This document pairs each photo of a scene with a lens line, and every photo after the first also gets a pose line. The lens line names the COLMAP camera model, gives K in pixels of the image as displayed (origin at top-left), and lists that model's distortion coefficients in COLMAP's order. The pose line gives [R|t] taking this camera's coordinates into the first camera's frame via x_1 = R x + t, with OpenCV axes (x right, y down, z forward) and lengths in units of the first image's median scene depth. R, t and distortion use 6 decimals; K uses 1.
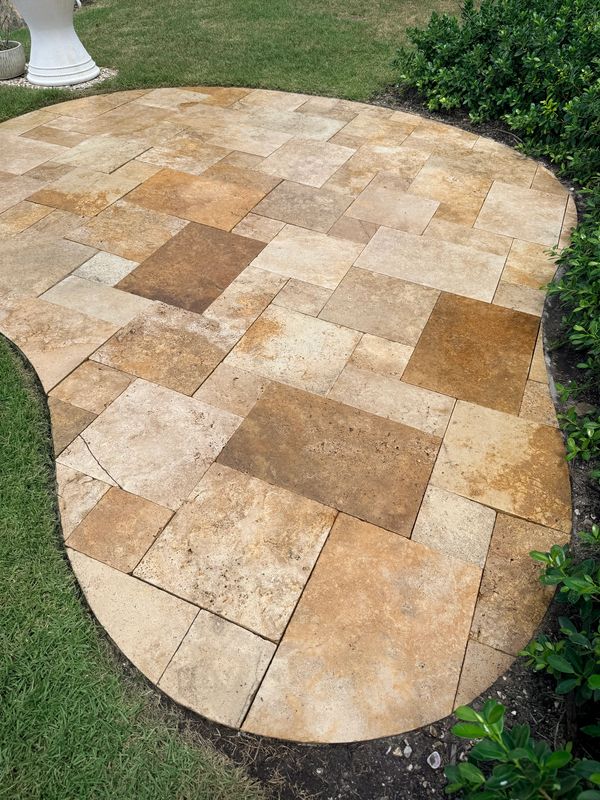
lens RADIAL K [[563.5, 0, 300.0], [0, 563.5, 400.0], [0, 0, 1]] dist [0.123293, -0.249596]
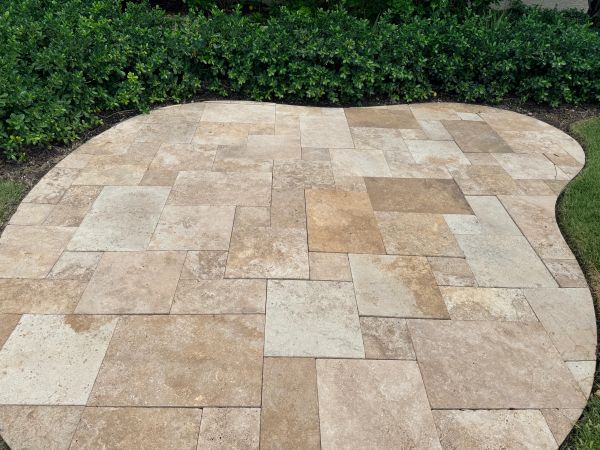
lens RADIAL K [[423.8, 0, 300.0], [0, 423.8, 225.0], [0, 0, 1]] dist [0.061613, -0.061658]
pose [[-0.421515, -0.597095, 0.682497, -0.726950], [0.588856, 0.392128, 0.706742, -0.987045], [-0.689619, 0.699795, 0.186315, 0.894940]]
